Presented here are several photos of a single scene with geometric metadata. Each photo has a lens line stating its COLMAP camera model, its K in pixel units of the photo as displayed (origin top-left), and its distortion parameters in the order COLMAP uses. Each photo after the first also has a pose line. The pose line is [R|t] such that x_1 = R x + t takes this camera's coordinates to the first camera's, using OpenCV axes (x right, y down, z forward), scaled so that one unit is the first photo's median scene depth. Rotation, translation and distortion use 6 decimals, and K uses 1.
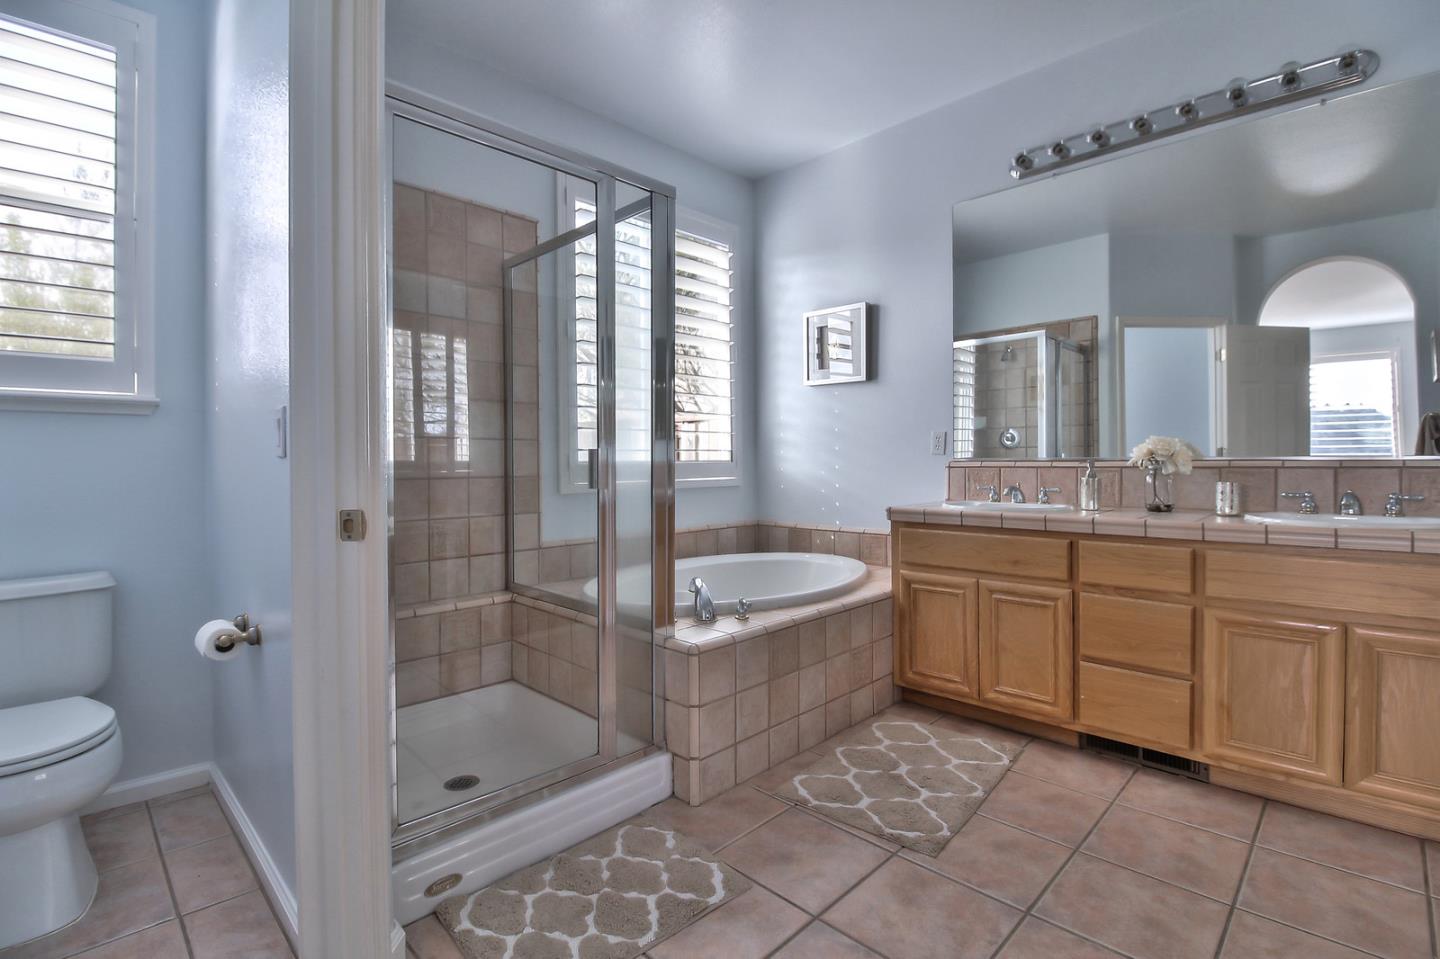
lens RADIAL K [[671.0, 0, 721.2], [0, 671.0, 474.6], [0, 0, 1]] dist [-0.011710, -0.001434]
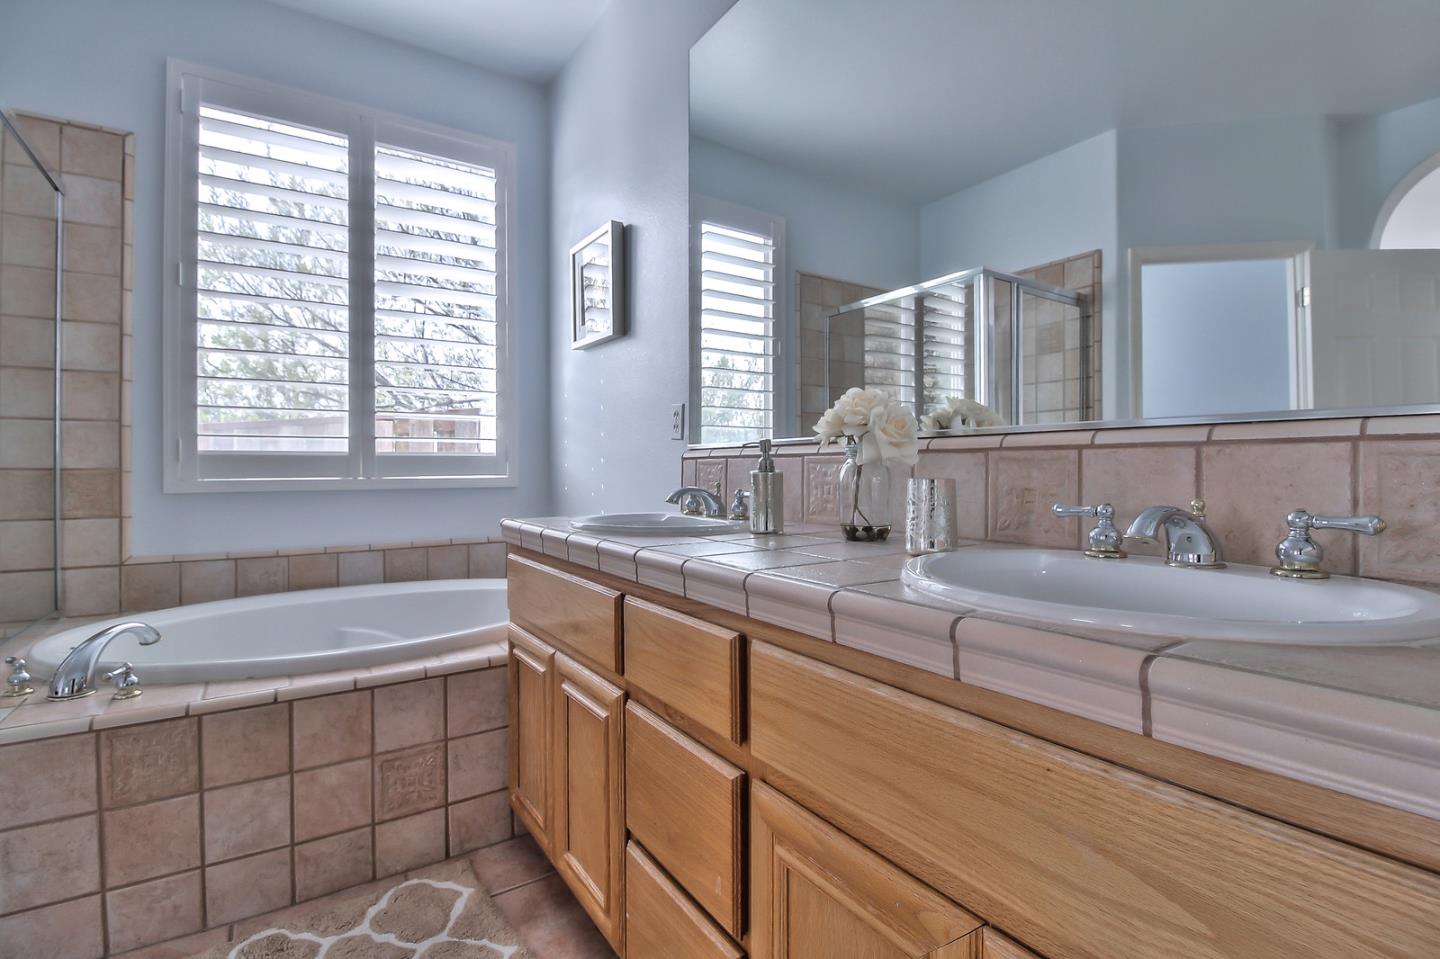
lens RADIAL K [[671.0, 0, 717.9], [0, 671.0, 473.6], [0, 0, 1]] dist [-0.011710, -0.001434]
pose [[0.977924, 0.005915, -0.208879, 0.464022], [-0.008779, 0.999880, -0.012790, 0.009825], [0.208779, 0.014341, 0.977858, 0.351123]]
